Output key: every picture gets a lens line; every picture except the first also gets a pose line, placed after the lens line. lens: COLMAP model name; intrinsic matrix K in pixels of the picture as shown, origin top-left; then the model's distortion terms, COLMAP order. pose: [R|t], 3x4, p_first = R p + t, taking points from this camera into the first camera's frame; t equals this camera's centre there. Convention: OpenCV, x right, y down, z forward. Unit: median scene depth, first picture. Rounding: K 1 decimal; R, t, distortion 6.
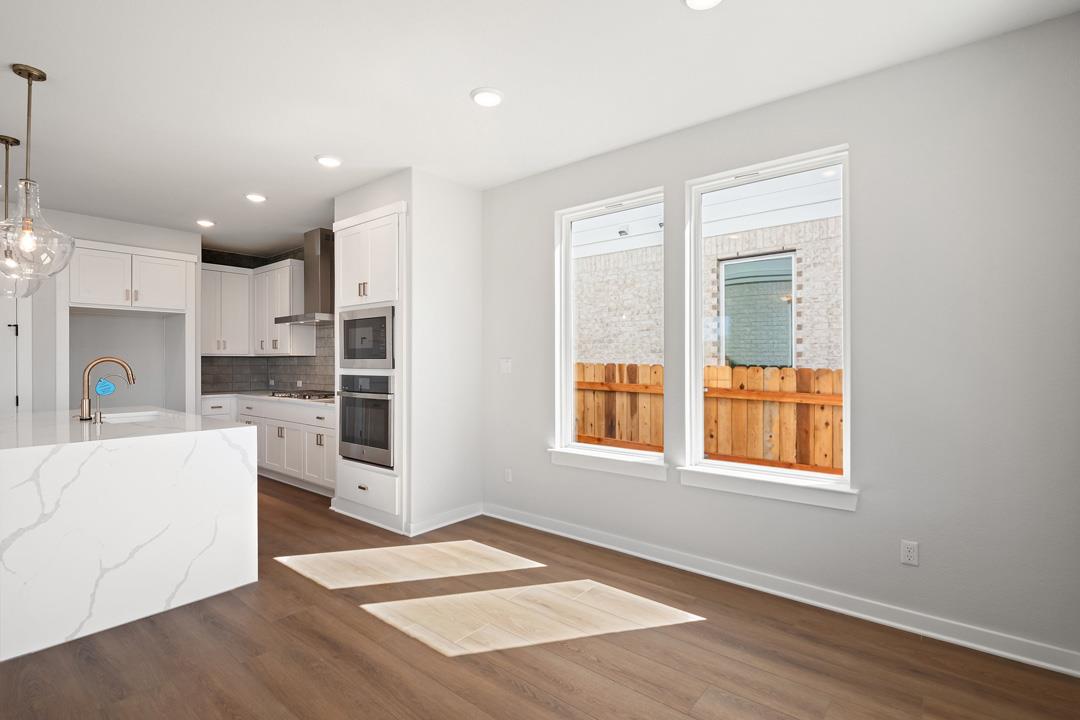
lens RADIAL K [[509.3, 0, 539.9], [0, 509.3, 362.9], [0, 0, 1]] dist [-0.000184, -0.003771]
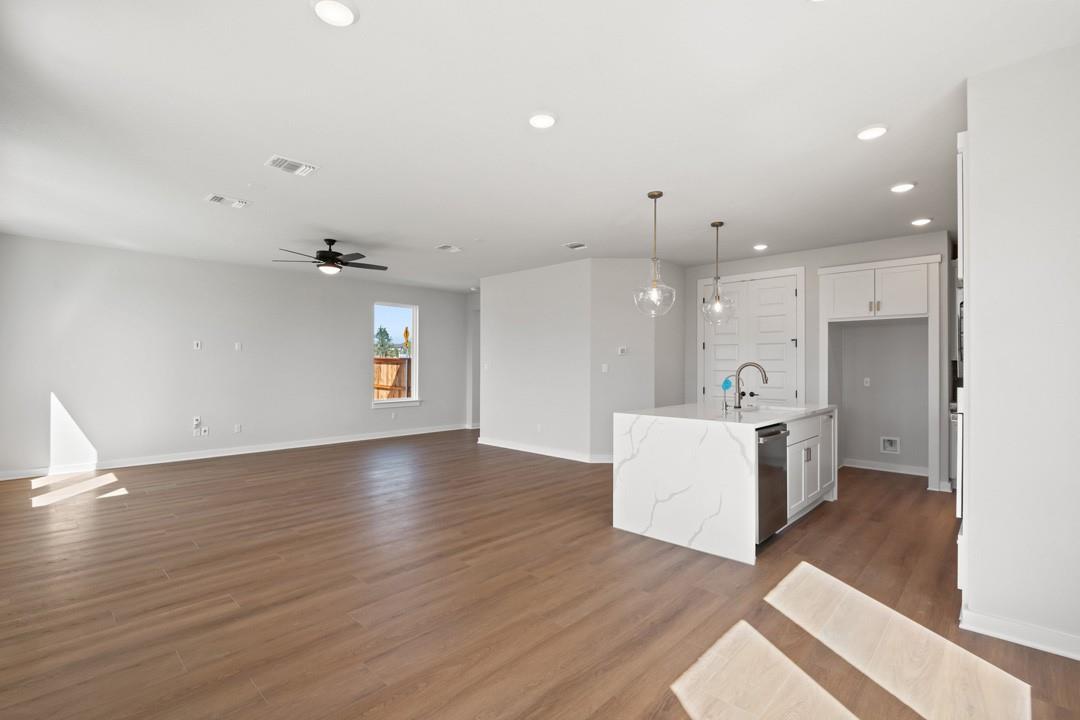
lens RADIAL K [[490.0, 0, 540.4], [0, 490.0, 362.3], [0, 0, 1]] dist [0.002280, -0.005763]
pose [[-0.072886, -0.003916, -0.997333, 0.419144], [-0.006255, 0.999974, -0.003470, -0.003986], [0.997321, 0.005986, -0.072908, 0.475686]]
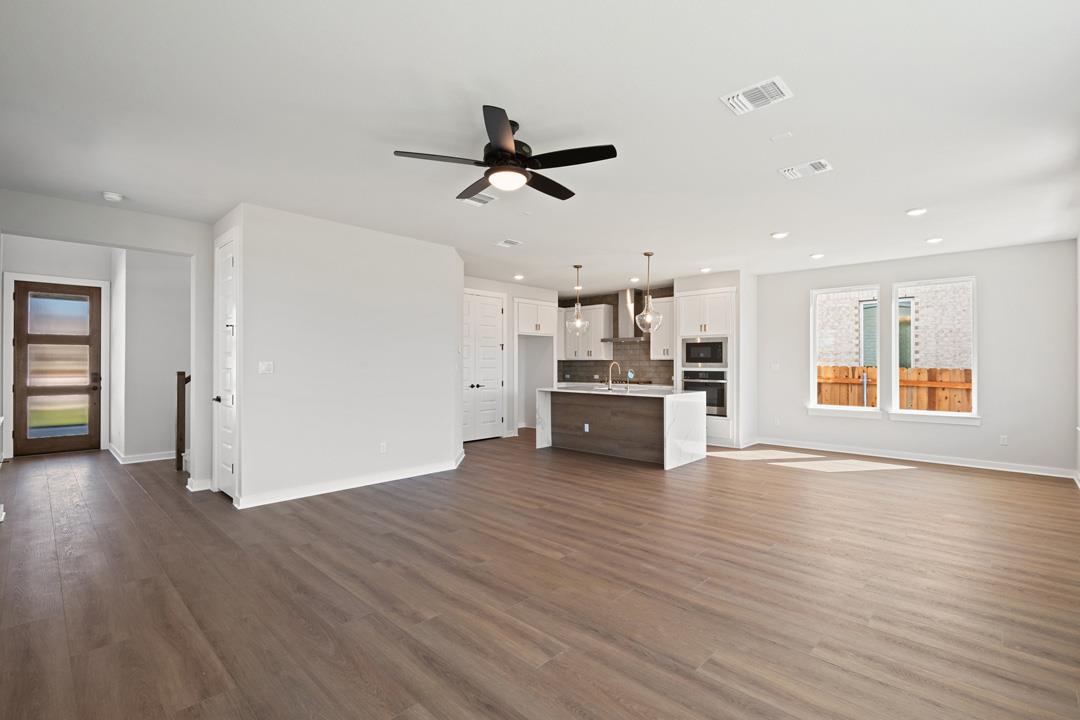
lens RADIAL K [[490.0, 0, 541.7], [0, 490.0, 361.9], [0, 0, 1]] dist [0.002280, -0.005763]
pose [[0.997347, 0.002501, -0.072751, -0.887927], [-0.002937, 0.999978, -0.005891, 0.002511], [0.072734, 0.006089, 0.997333, -1.017093]]
